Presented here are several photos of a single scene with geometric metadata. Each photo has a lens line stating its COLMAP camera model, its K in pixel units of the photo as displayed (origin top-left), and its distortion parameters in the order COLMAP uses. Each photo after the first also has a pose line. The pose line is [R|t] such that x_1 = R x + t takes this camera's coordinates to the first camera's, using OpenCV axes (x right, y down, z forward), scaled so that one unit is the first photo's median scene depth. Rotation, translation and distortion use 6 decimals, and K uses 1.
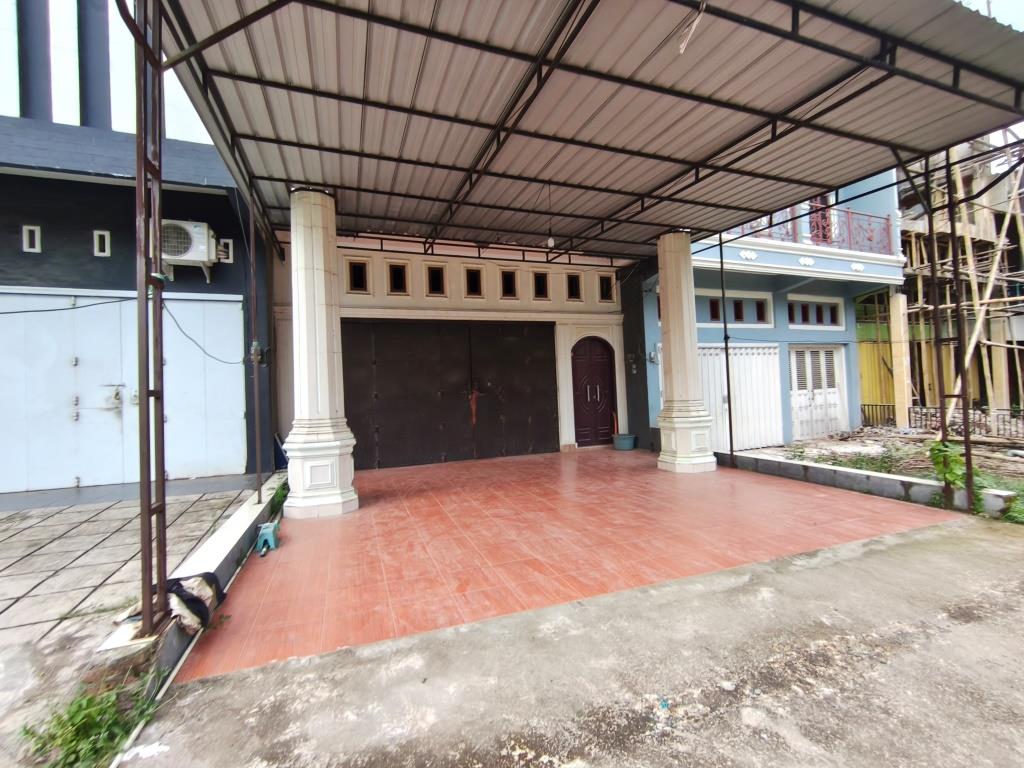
lens RADIAL K [[451.3, 0, 512.0], [0, 451.3, 384.0], [0, 0, 1]] dist [-0.009839, 0.000192]
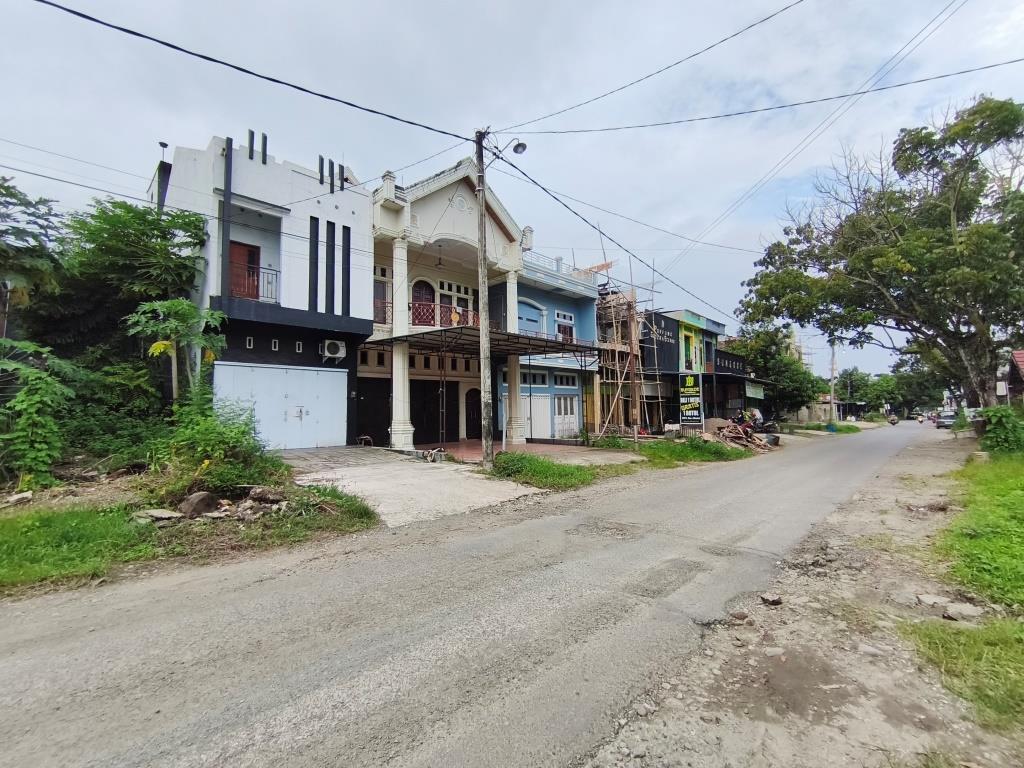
lens RADIAL K [[452.1, 0, 509.7], [0, 452.1, 386.1], [0, 0, 1]] dist [-0.001304, -0.000185]
pose [[0.909567, 0.047804, 0.412799, -0.589968], [-0.027776, 0.998134, -0.054387, -0.002716], [-0.414629, 0.038003, 0.909197, -1.090541]]
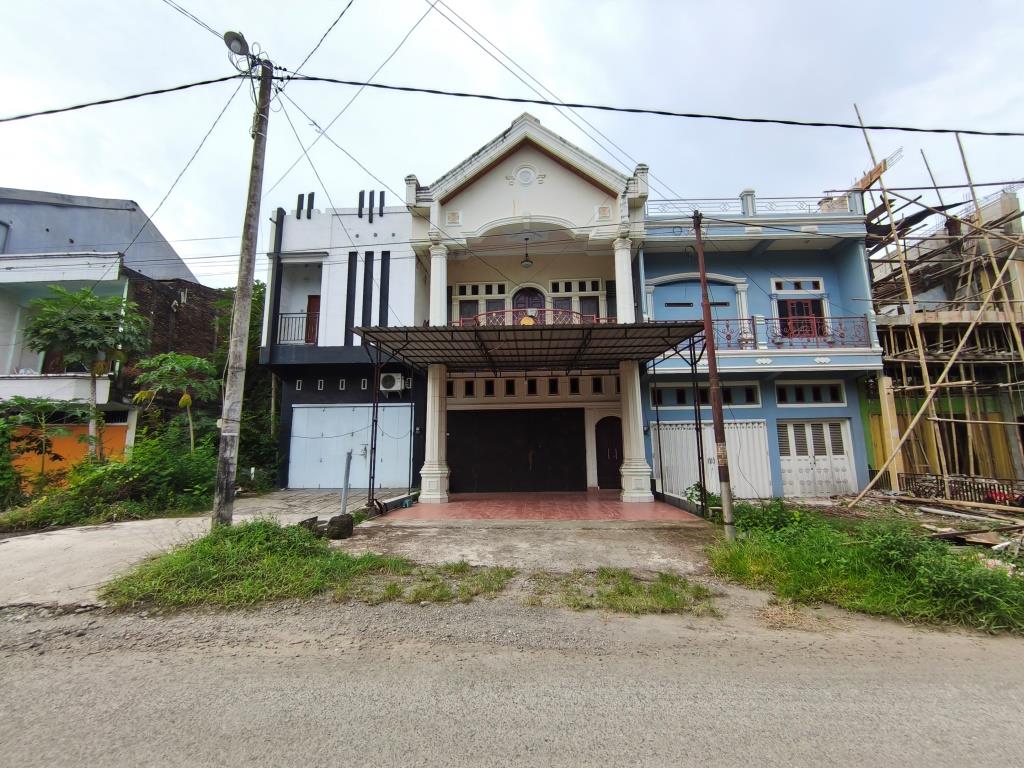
lens RADIAL K [[452.1, 0, 509.7], [0, 452.1, 386.1], [0, 0, 1]] dist [-0.001304, -0.000185]
pose [[0.923327, -0.031250, -0.382741, 0.470250], [-0.015654, 0.992792, -0.118823, -0.019546], [0.383695, 0.115704, 0.916183, -0.580269]]
